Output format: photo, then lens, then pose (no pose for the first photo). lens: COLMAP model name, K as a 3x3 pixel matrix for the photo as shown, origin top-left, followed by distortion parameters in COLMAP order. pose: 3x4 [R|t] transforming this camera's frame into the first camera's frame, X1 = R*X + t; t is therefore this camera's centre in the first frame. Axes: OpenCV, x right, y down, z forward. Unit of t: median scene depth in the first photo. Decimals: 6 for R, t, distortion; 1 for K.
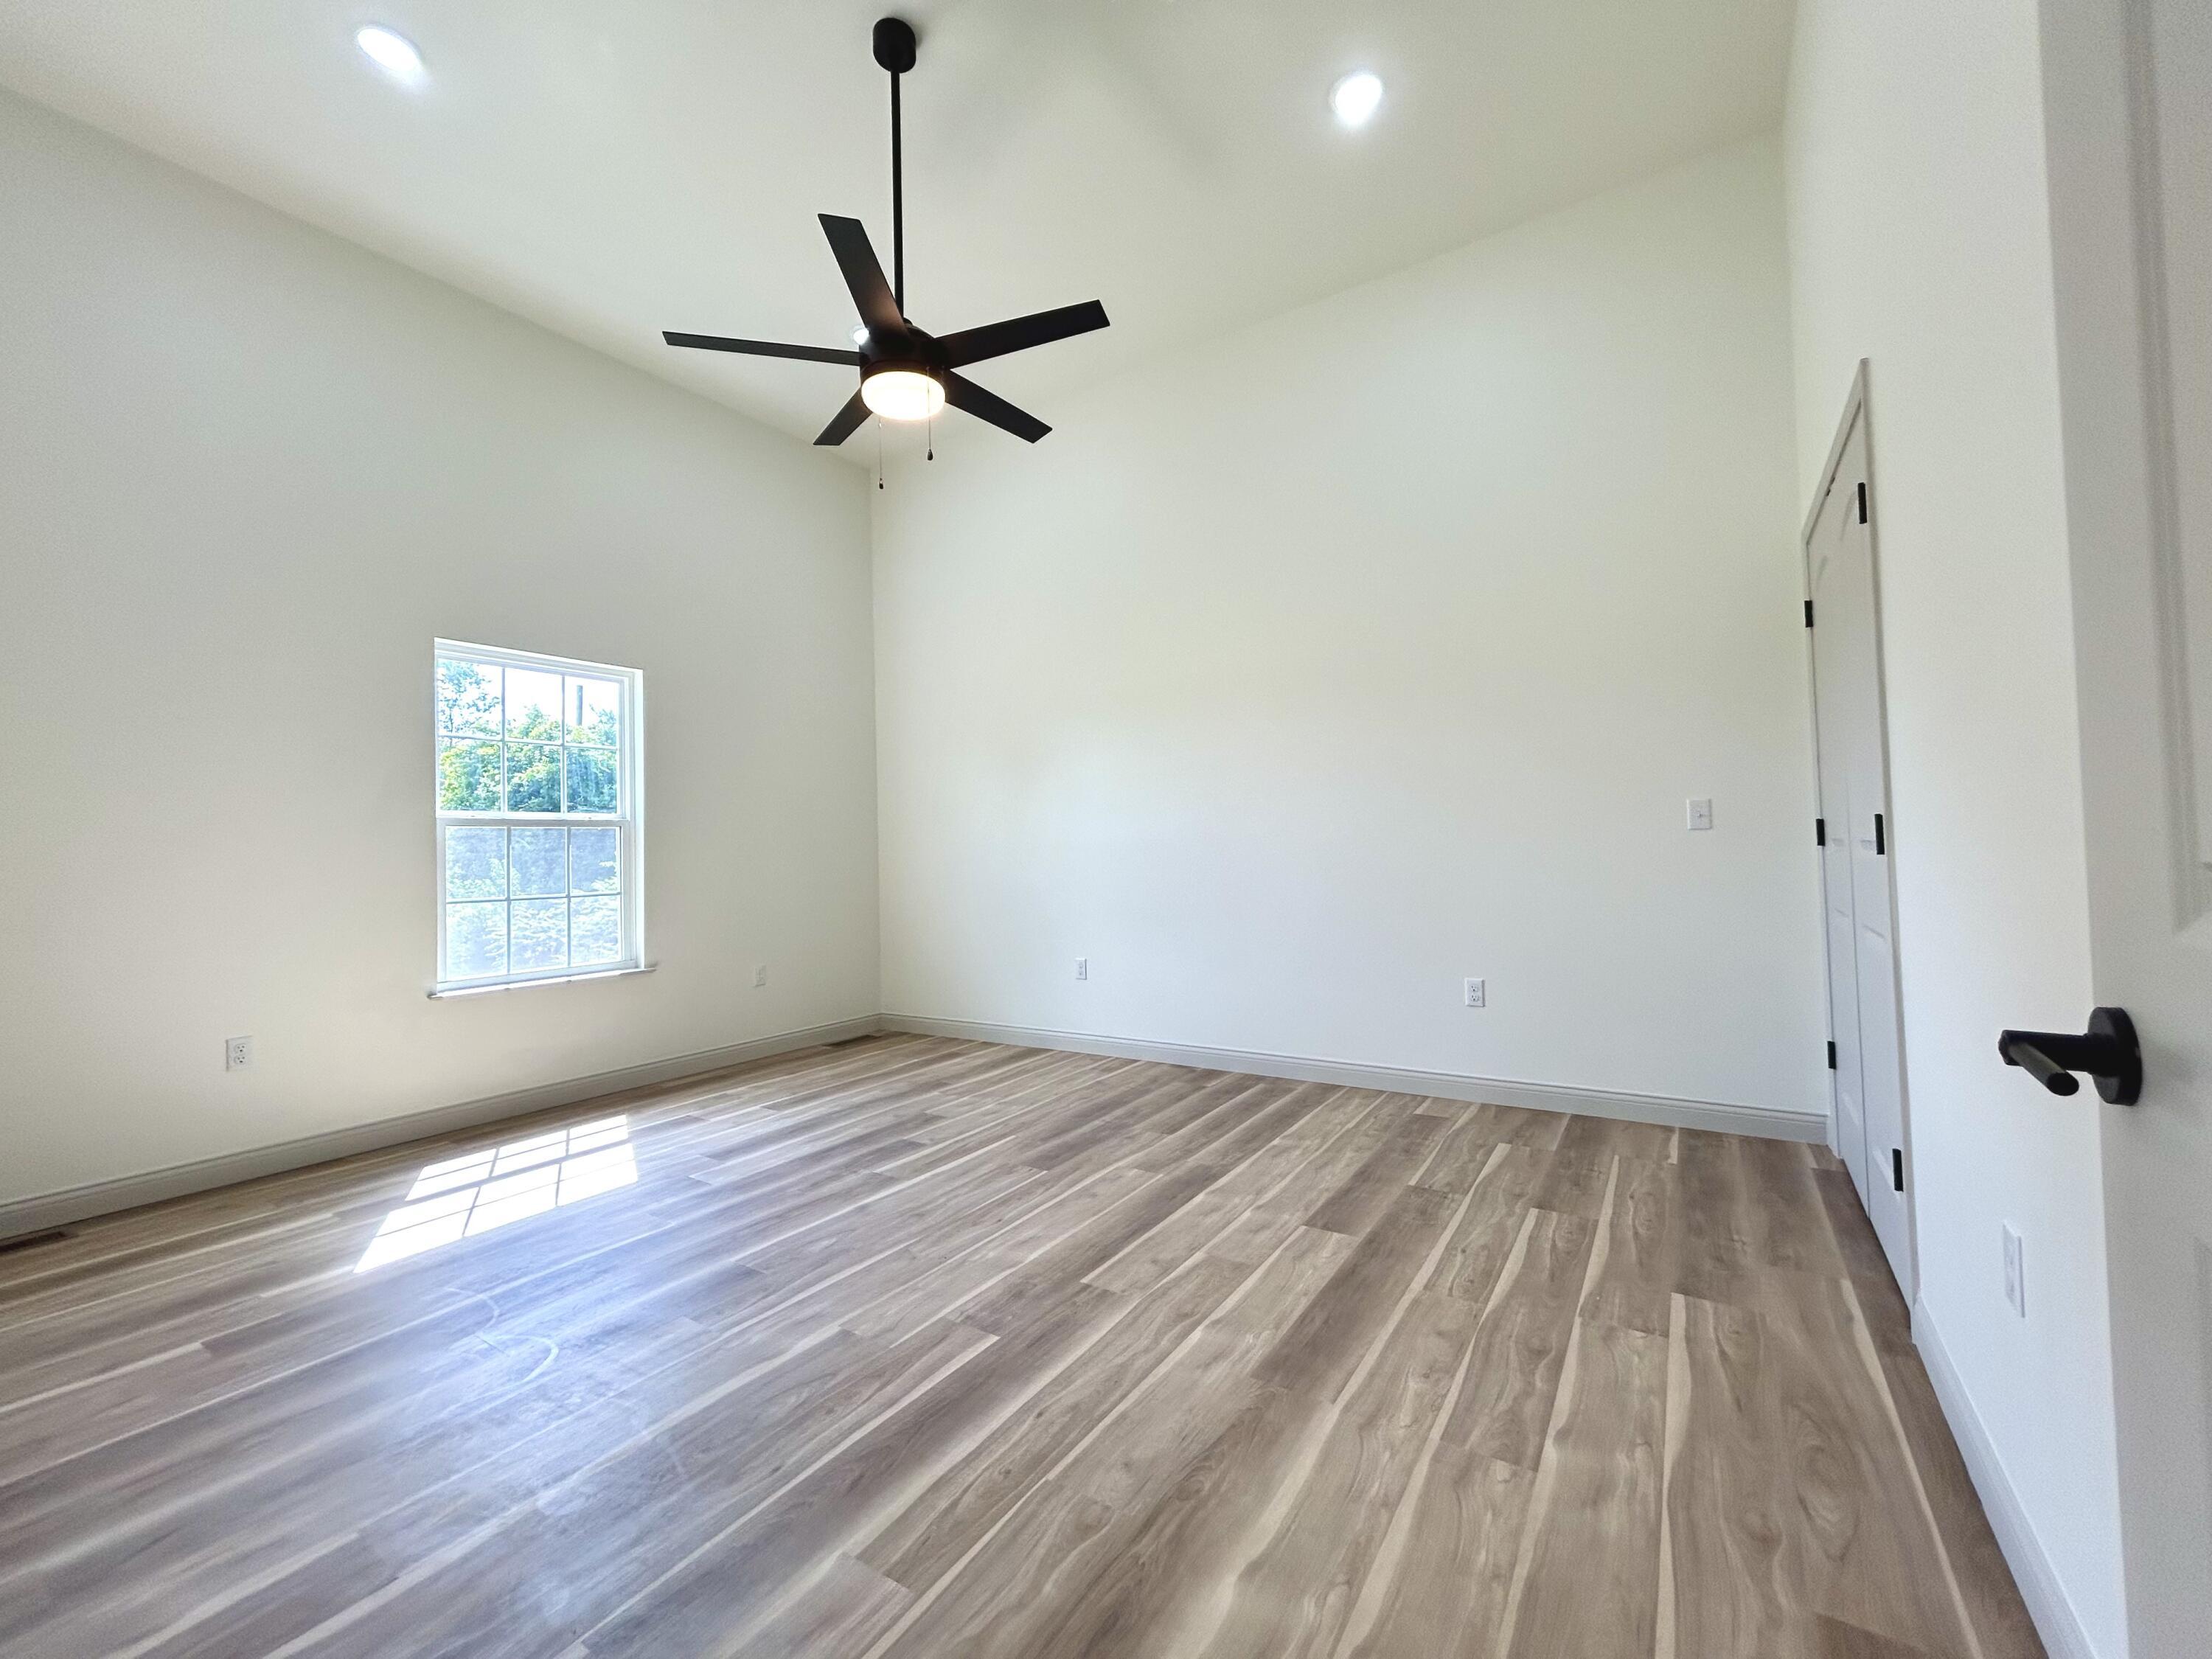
lens RADIAL K [[893.6, 0, 1106.0], [0, 893.6, 829.5], [0, 0, 1]] dist [-0.001912, -0.000317]
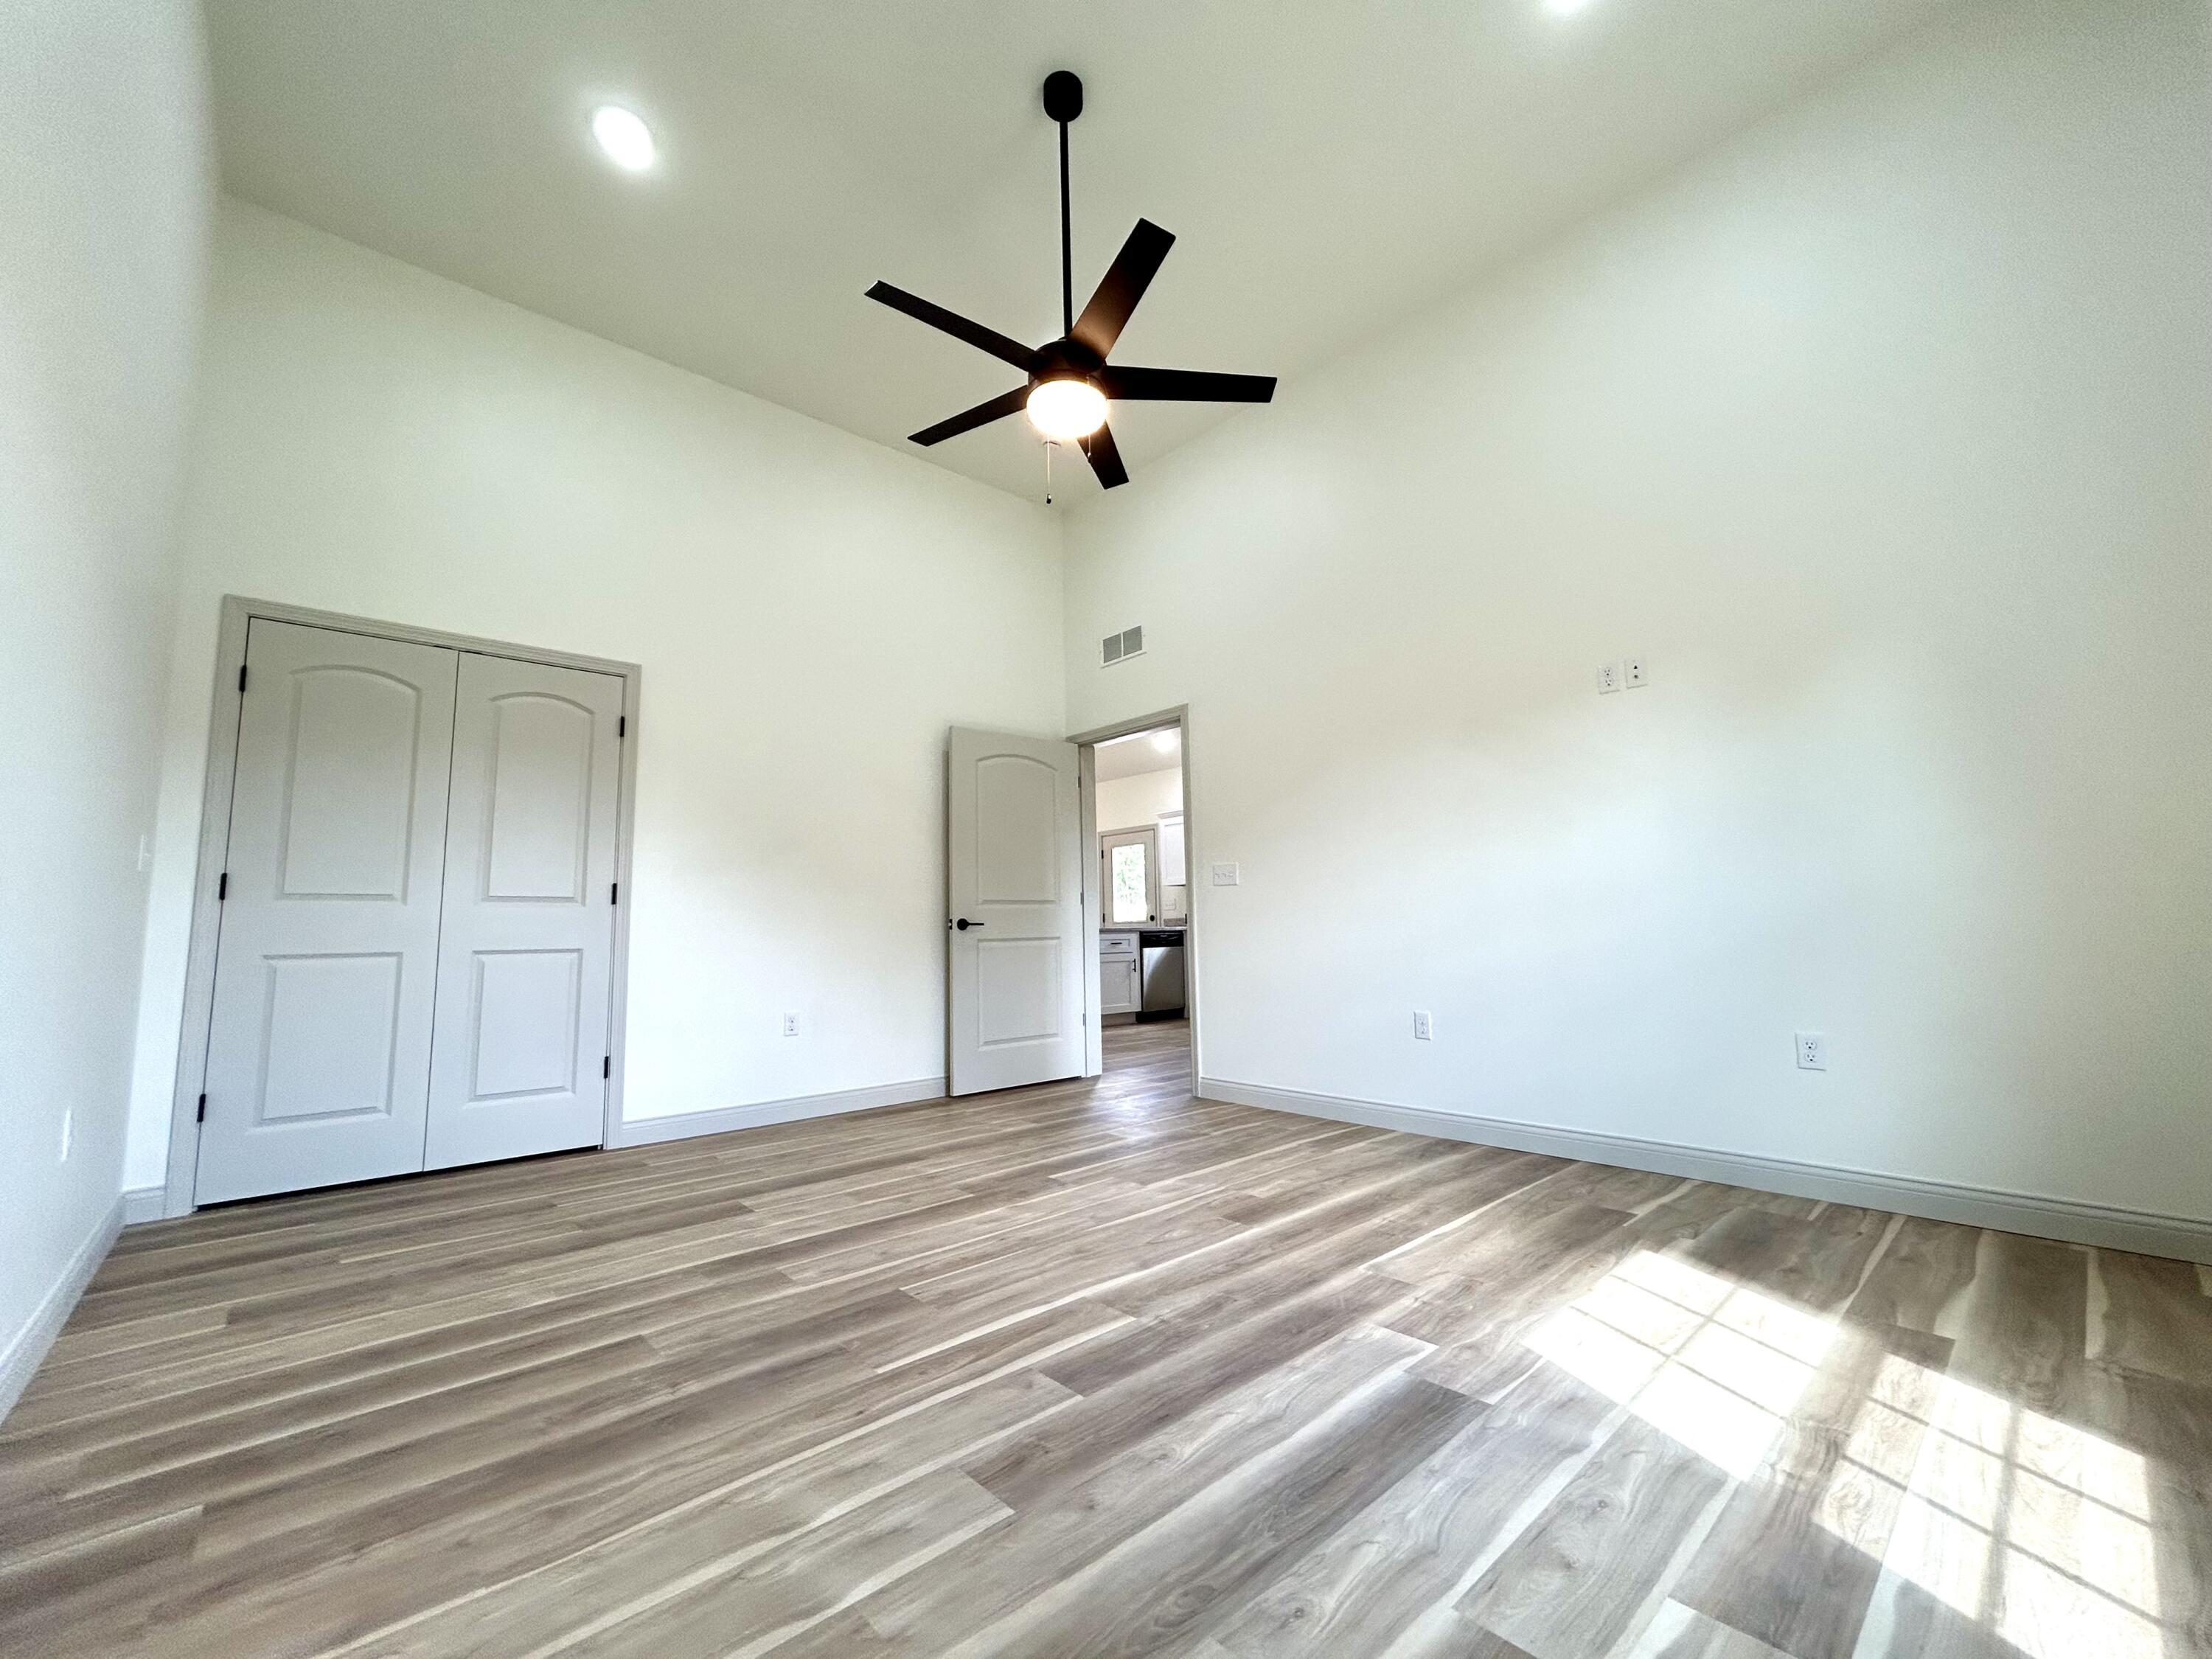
lens RADIAL K [[893.6, 0, 1106.0], [0, 893.6, 829.5], [0, 0, 1]] dist [-0.001912, -0.000317]
pose [[-0.967065, 0.075408, 0.243102, -0.425888], [0.040337, 0.988441, -0.146144, 0.125598], [-0.251312, -0.131524, -0.958928, 1.679174]]
